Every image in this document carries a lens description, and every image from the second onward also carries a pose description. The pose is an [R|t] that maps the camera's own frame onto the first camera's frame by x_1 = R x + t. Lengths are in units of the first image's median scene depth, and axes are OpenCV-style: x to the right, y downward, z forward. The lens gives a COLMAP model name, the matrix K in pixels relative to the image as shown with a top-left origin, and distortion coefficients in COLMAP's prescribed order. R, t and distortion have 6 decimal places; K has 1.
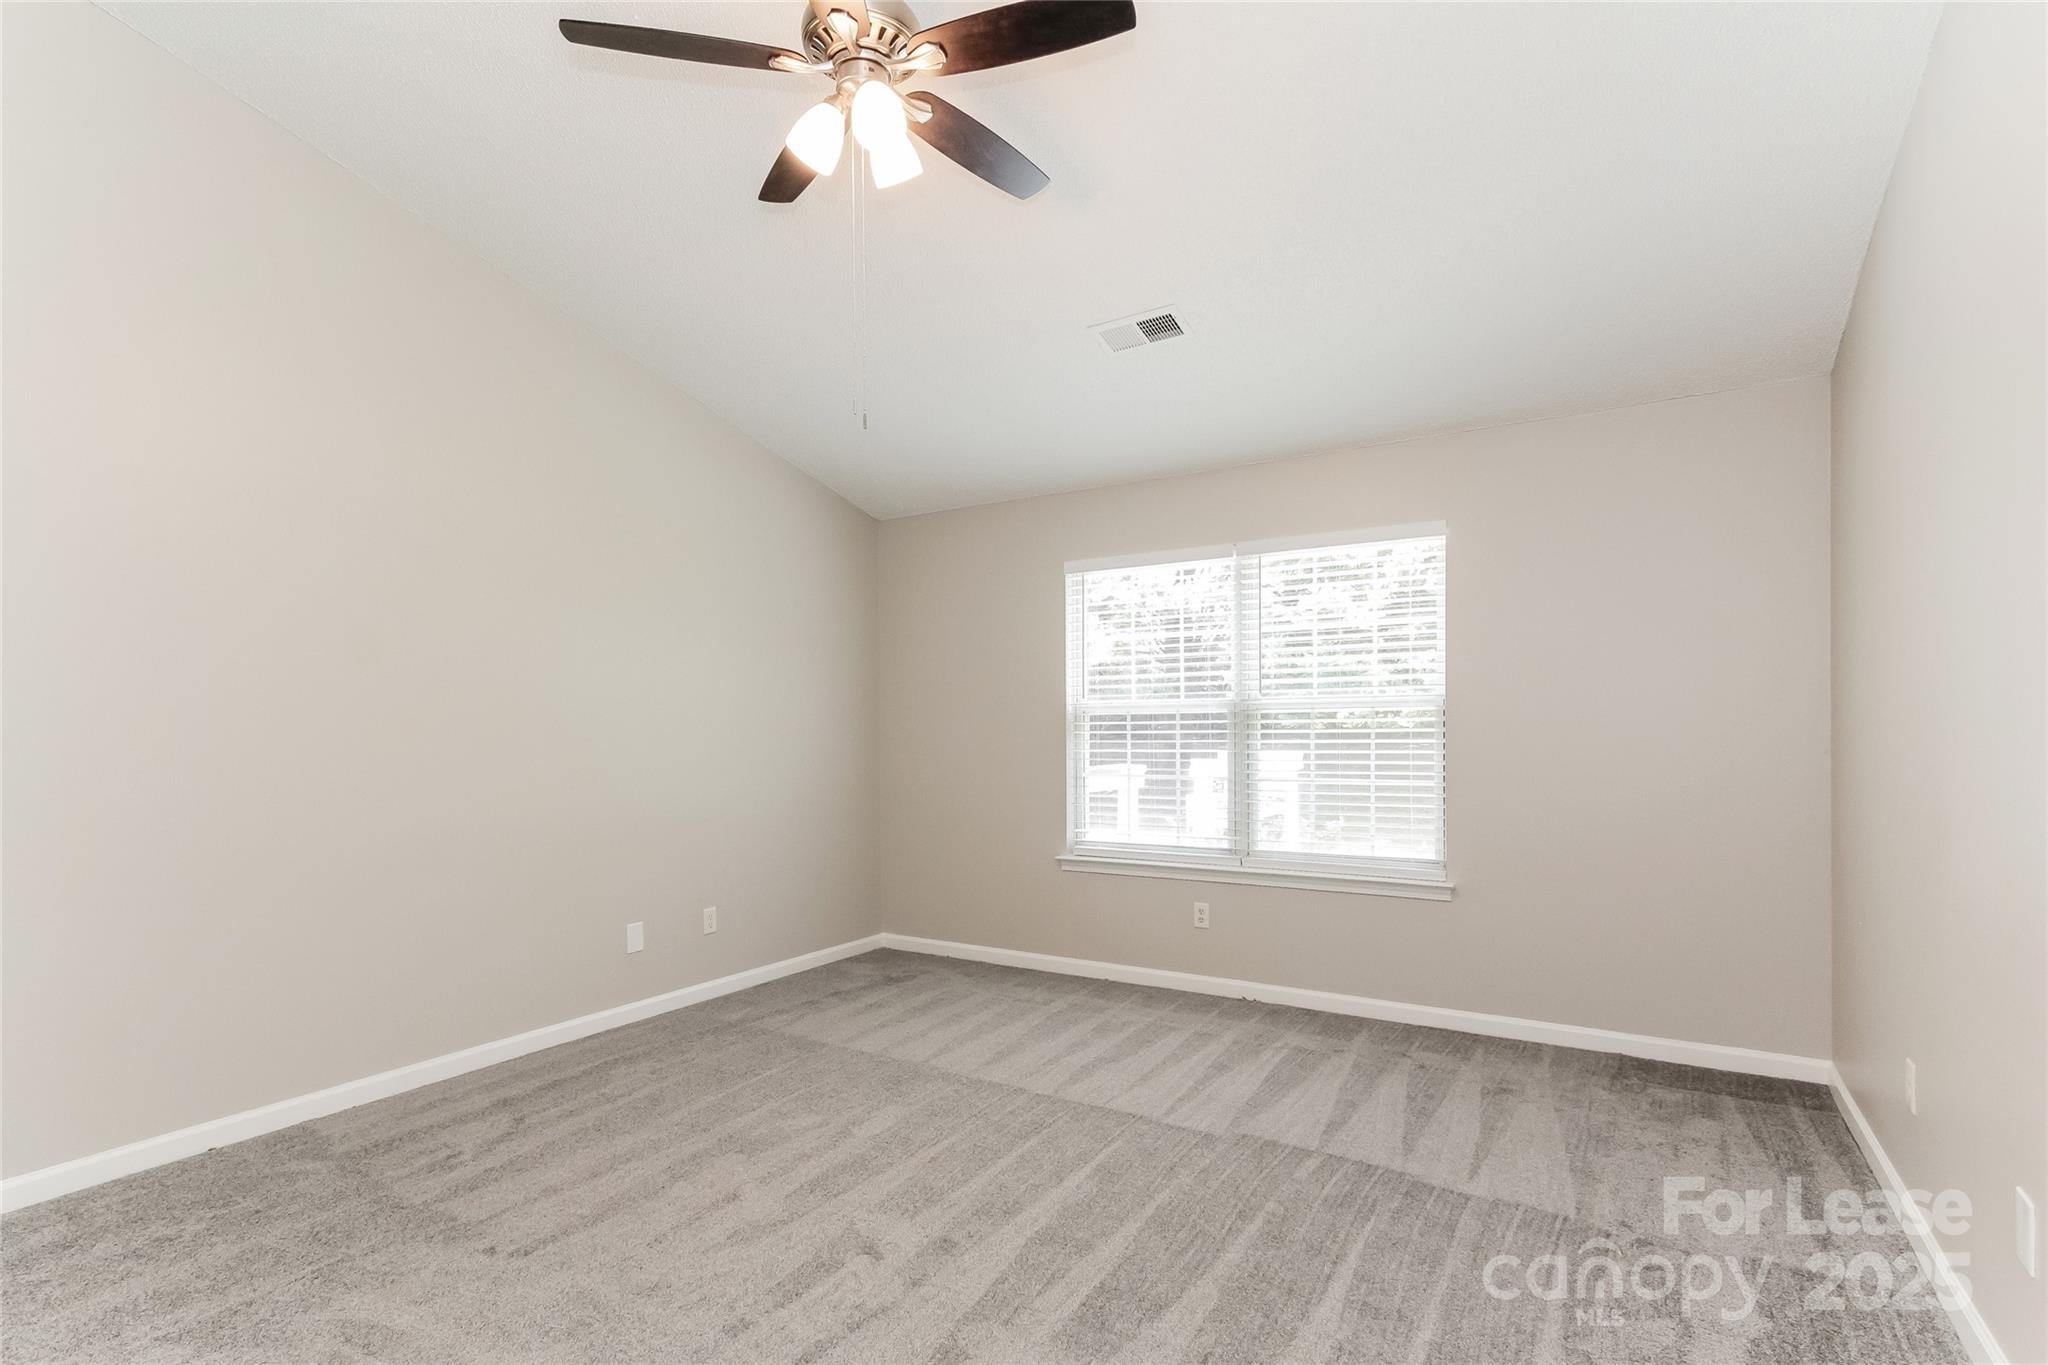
lens RADIAL K [[968.8, 0, 1029.9], [0, 968.8, 711.4], [0, 0, 1]] dist [-0.016686, 0.019406]
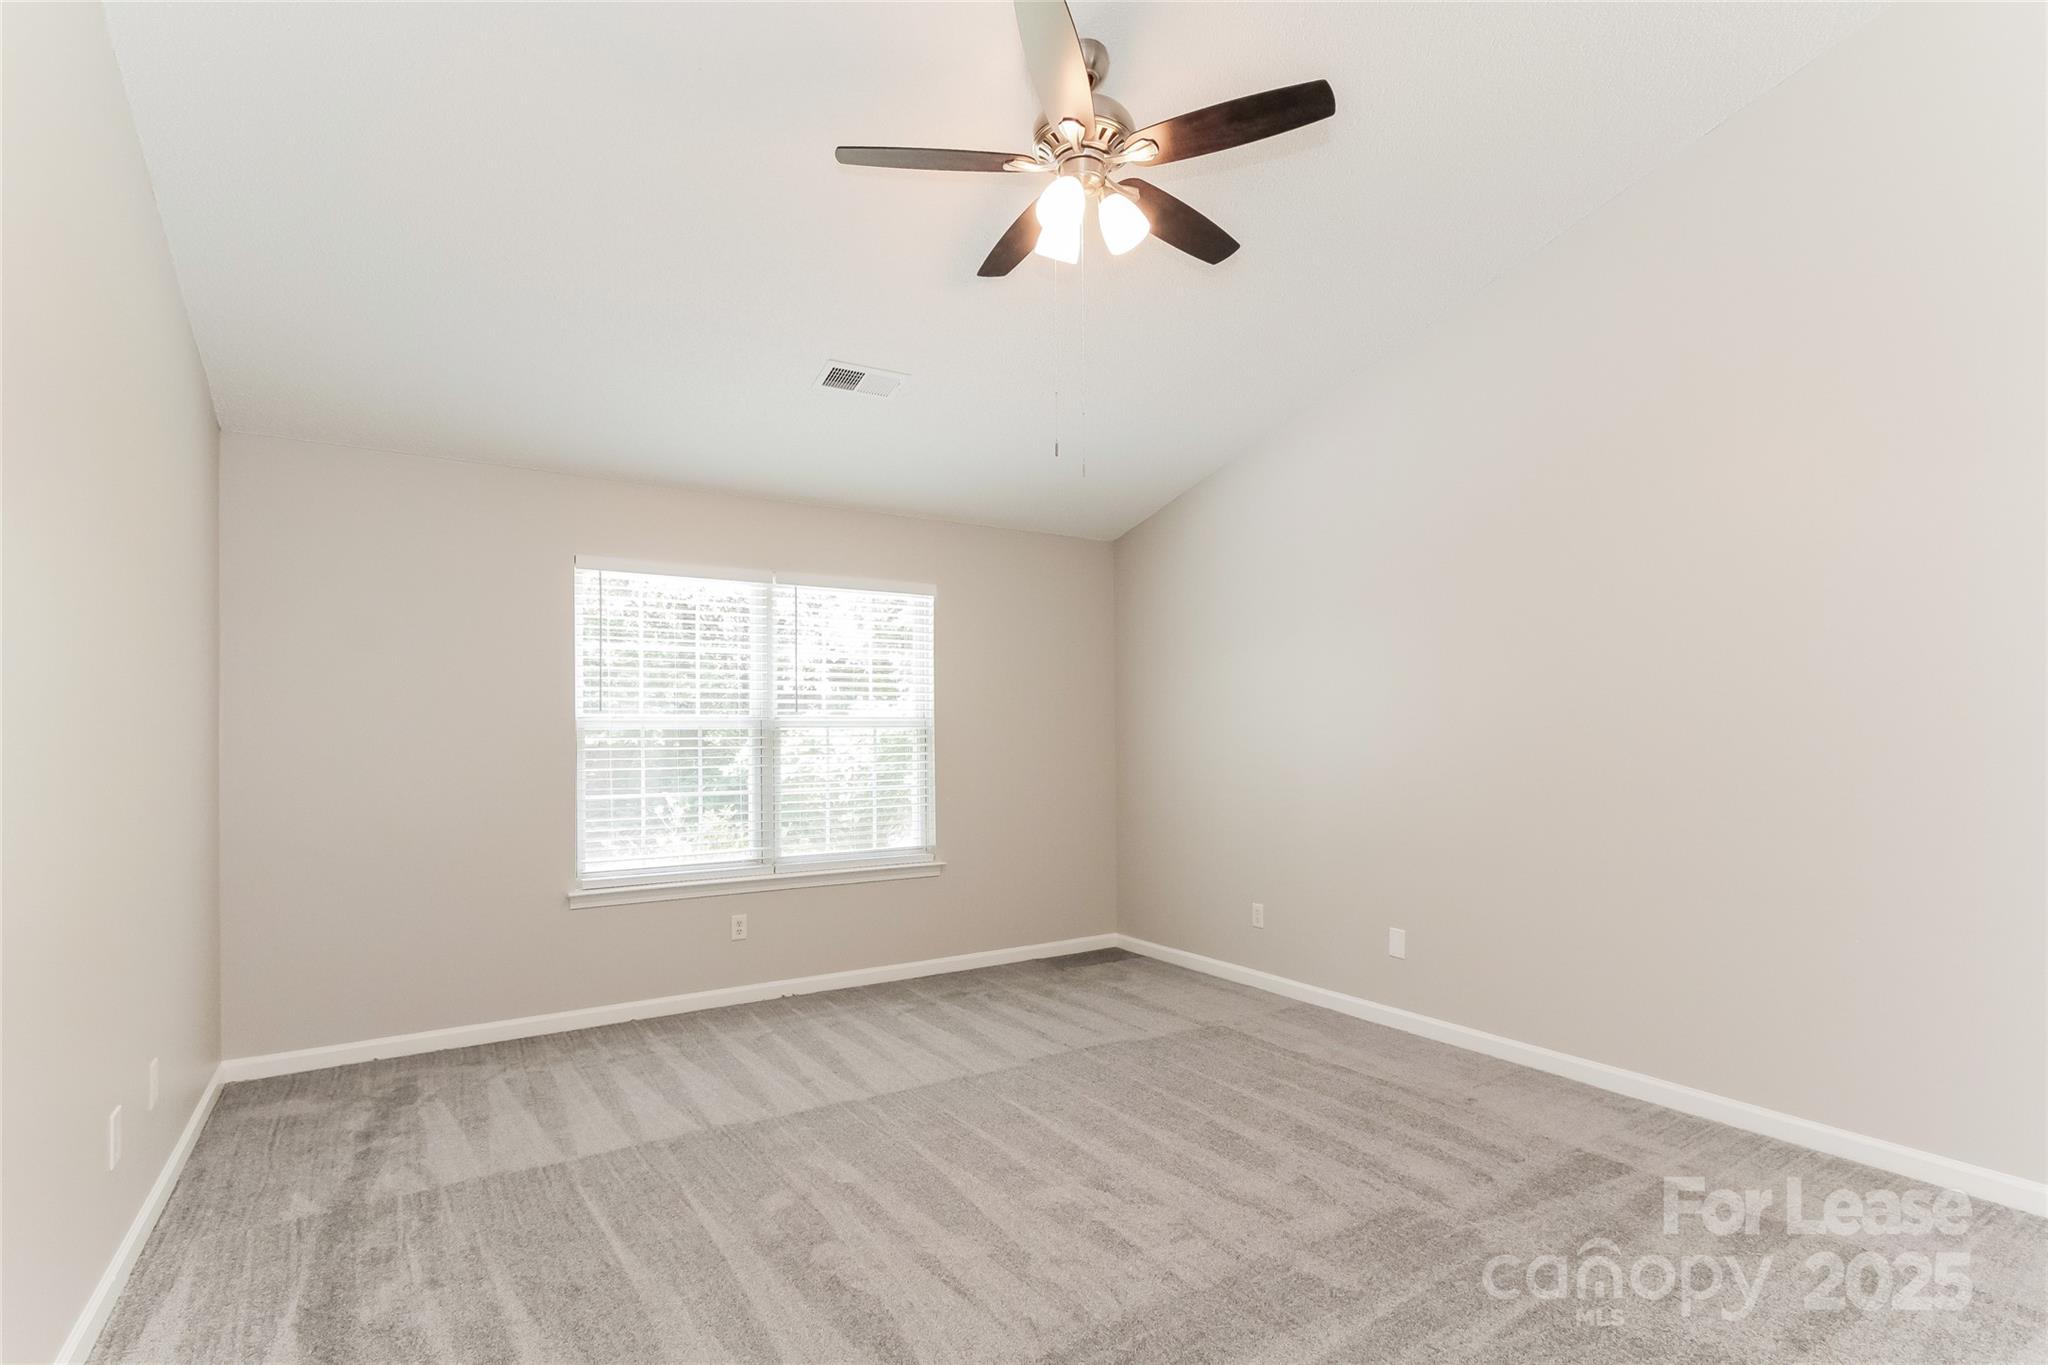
lens RADIAL K [[946.0, 0, 1030.6], [0, 946.0, 692.6], [0, 0, 1]] dist [0.001900, 0.000582]
pose [[0.451806, 0.045288, 0.890966, -0.644177], [-0.009214, 0.998894, -0.046102, 0.007011], [-0.892068, 0.012619, 0.451724, 0.297764]]
